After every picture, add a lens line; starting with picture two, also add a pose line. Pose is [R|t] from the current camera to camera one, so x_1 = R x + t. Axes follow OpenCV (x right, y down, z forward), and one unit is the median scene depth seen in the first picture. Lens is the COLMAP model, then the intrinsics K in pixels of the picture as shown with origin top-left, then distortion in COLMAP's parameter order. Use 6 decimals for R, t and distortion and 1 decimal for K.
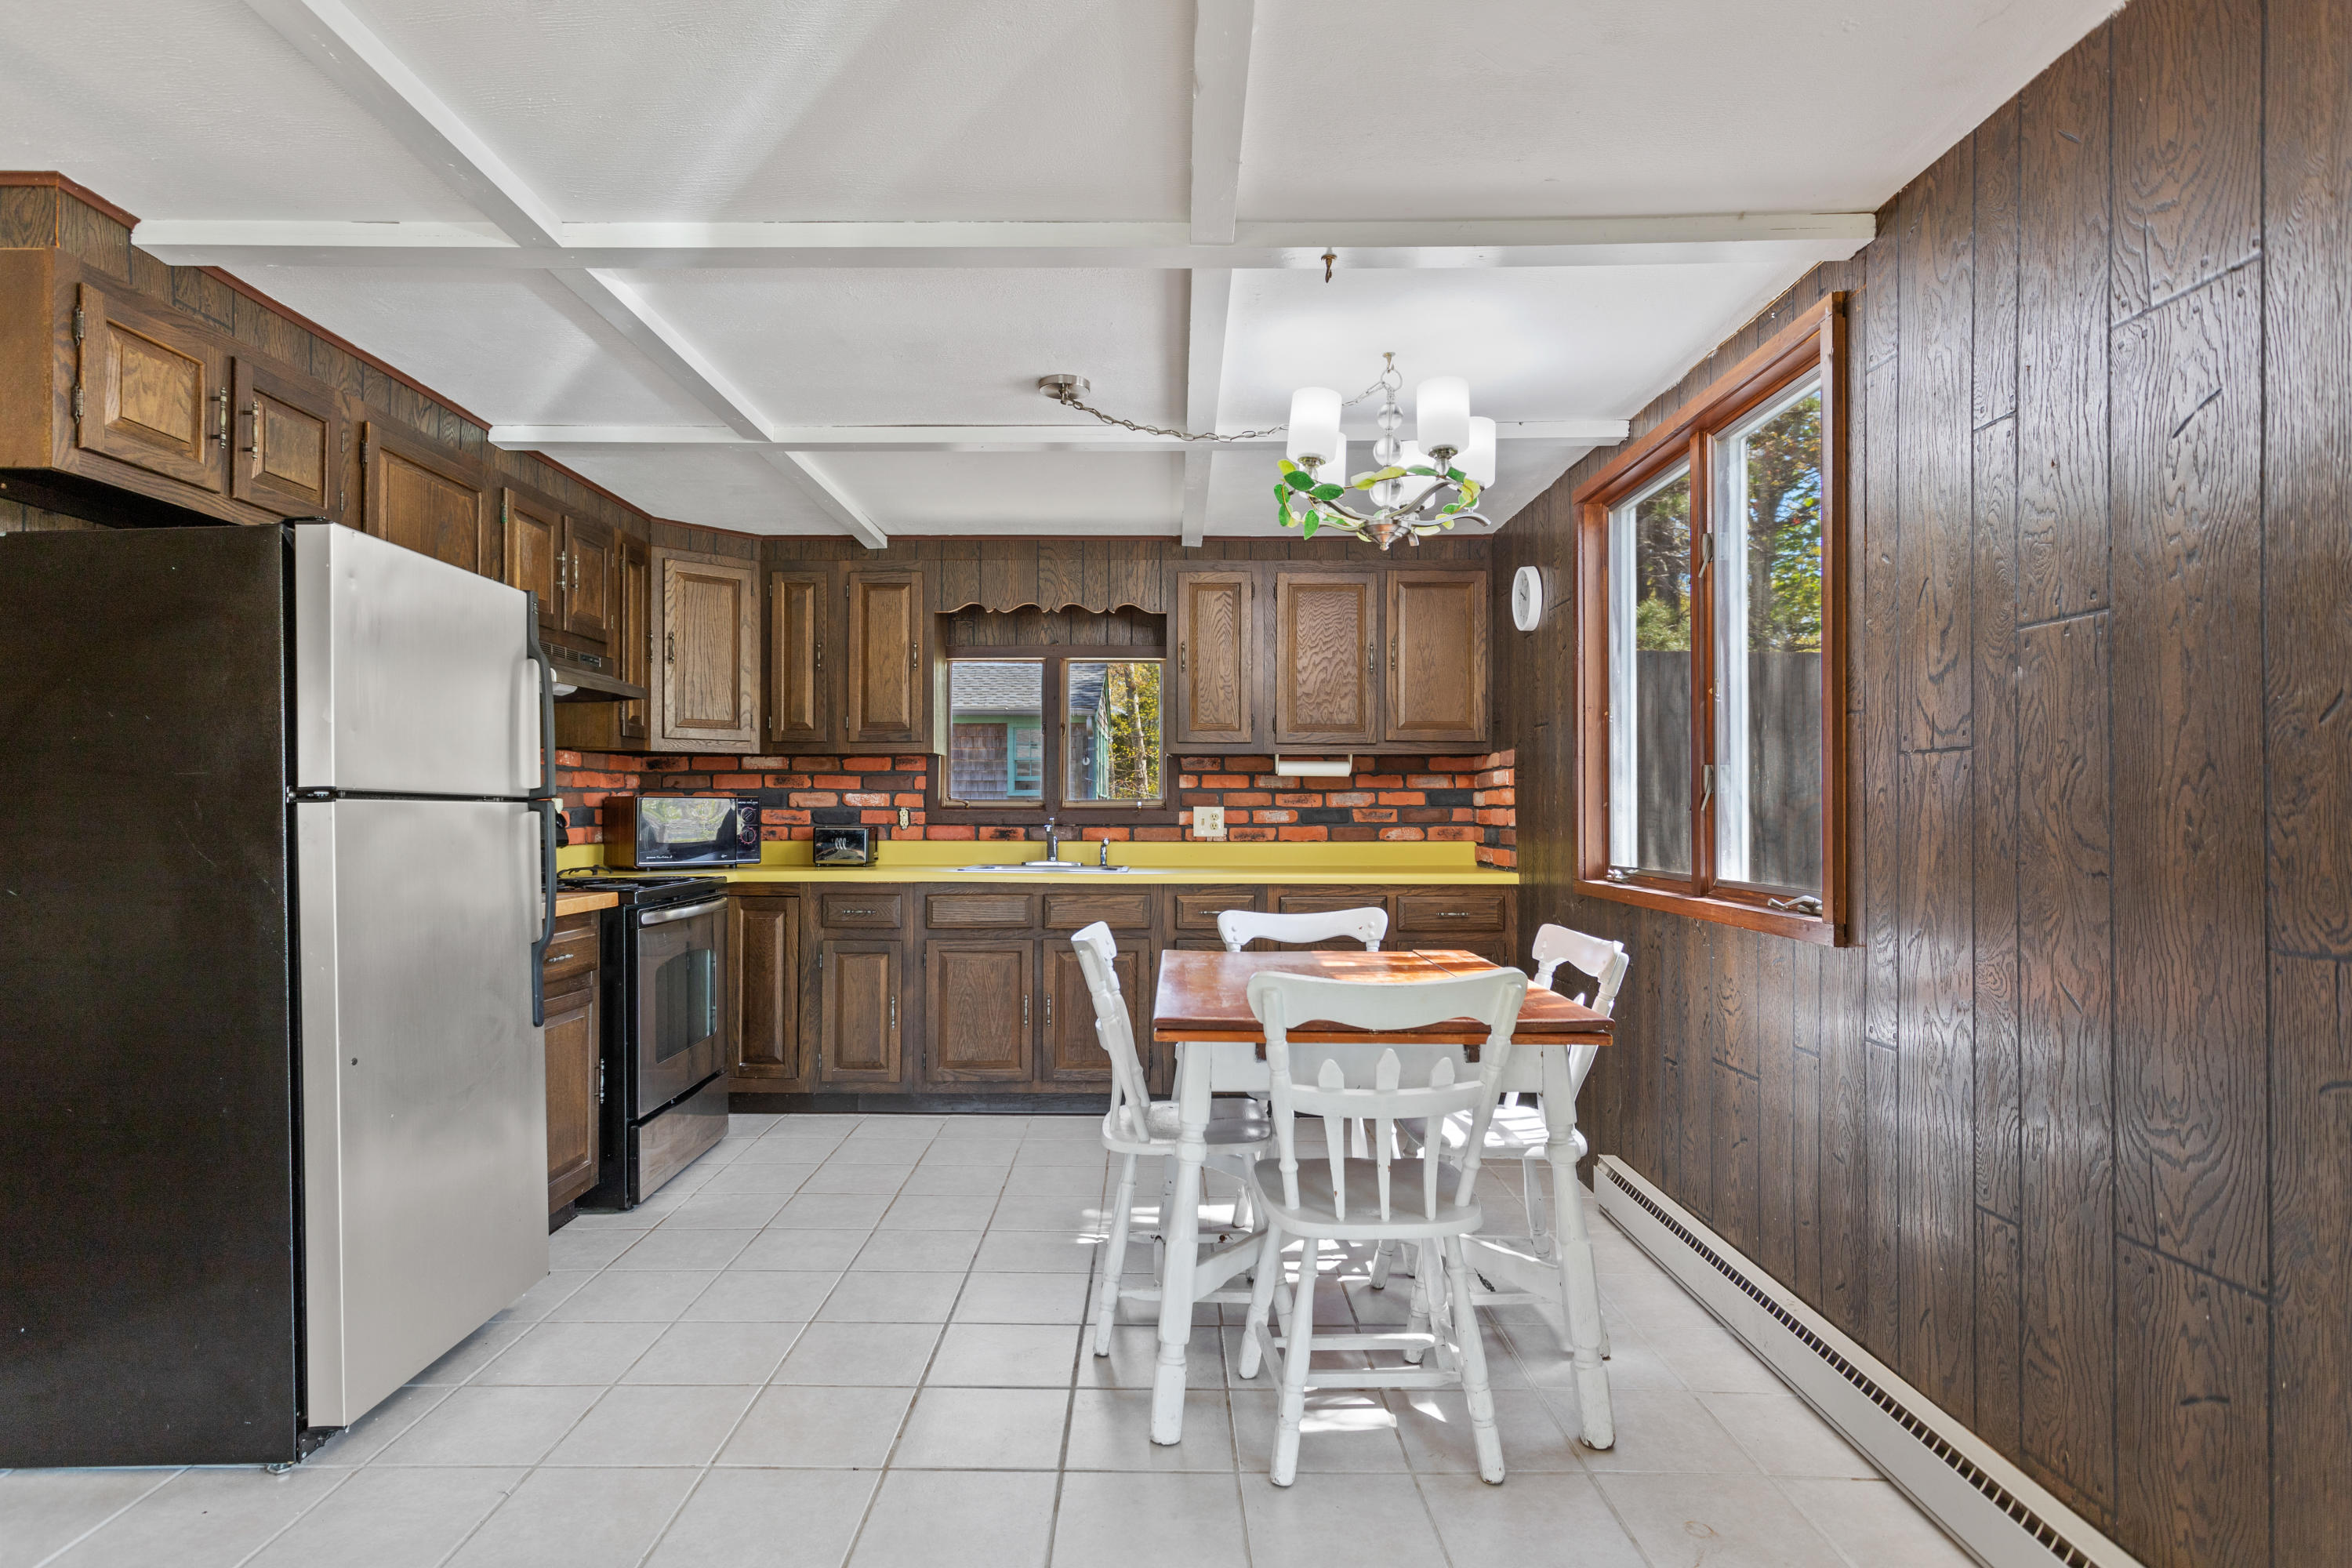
lens RADIAL K [[1223.4, 0, 1164.8], [0, 1223.4, 796.8], [0, 0, 1]] dist [-0.003424, 0.003170]
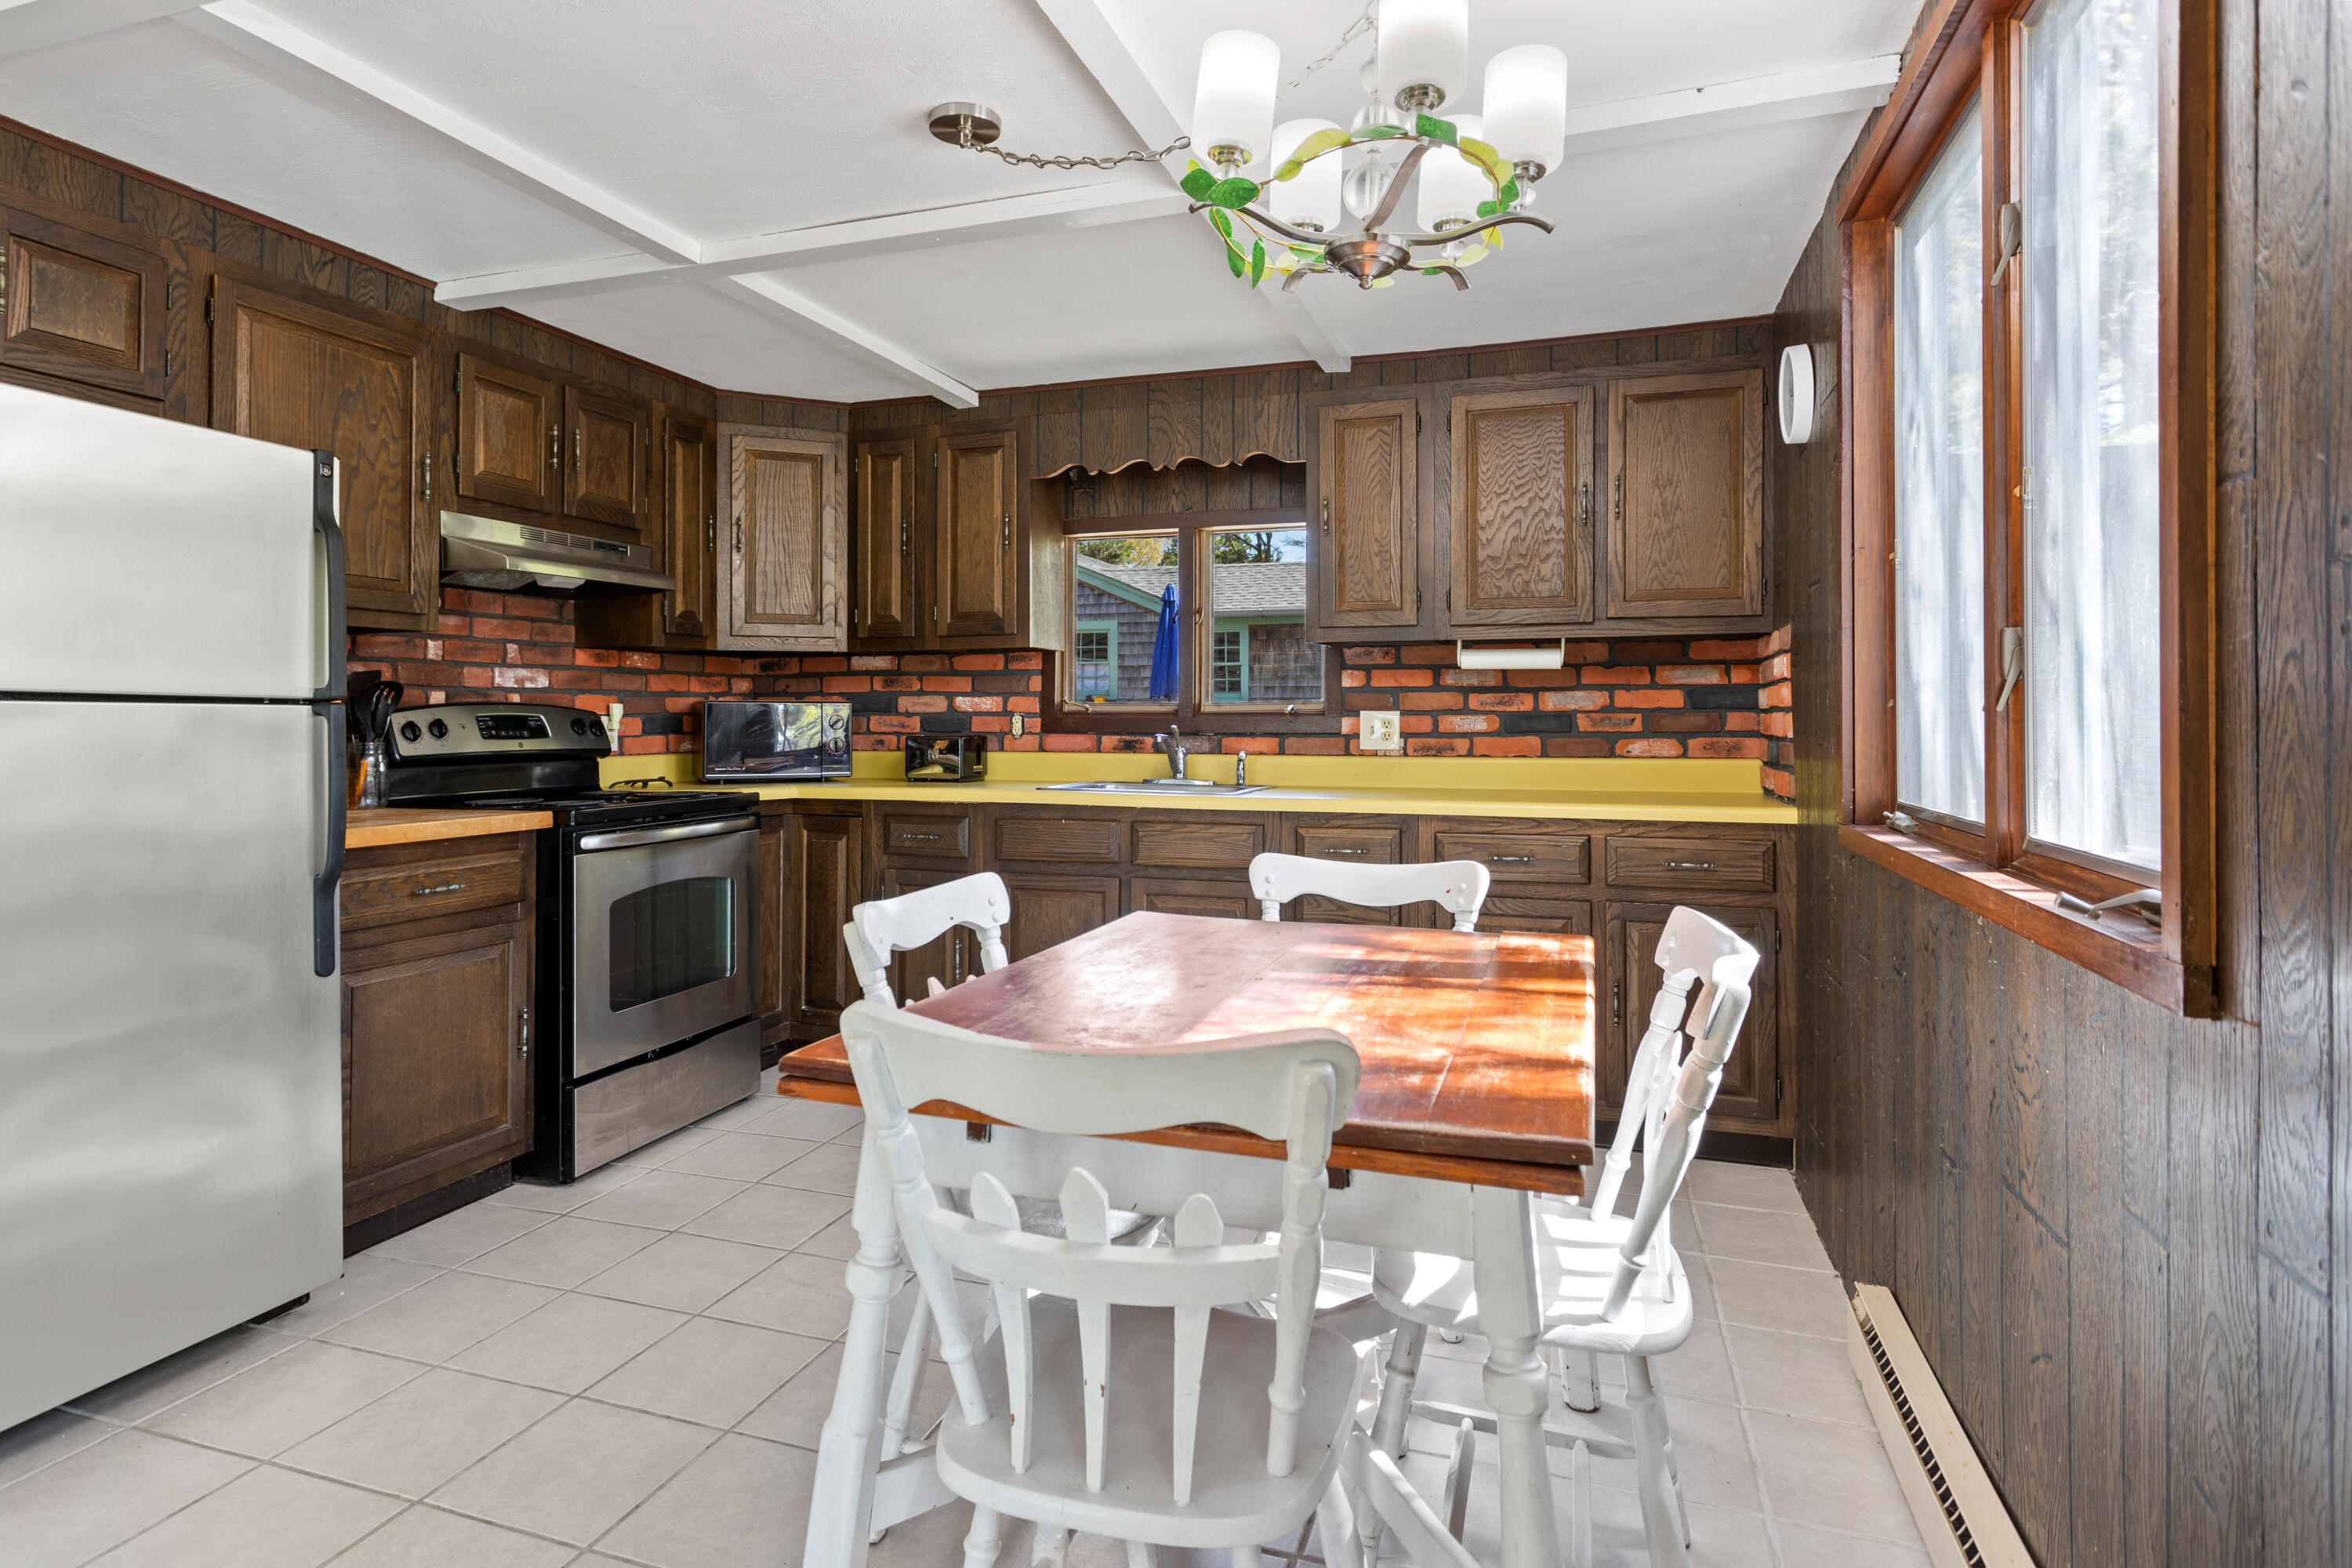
lens RADIAL K [[1223.4, 0, 1190.4], [0, 1223.4, 703.9], [0, 0, 1]] dist [-0.003424, 0.003170]
pose [[0.945312, -0.005163, -0.326126, 0.190777], [0.004751, 0.999987, -0.002060, 0.005175], [0.326132, 0.000398, 0.945324, 0.252569]]
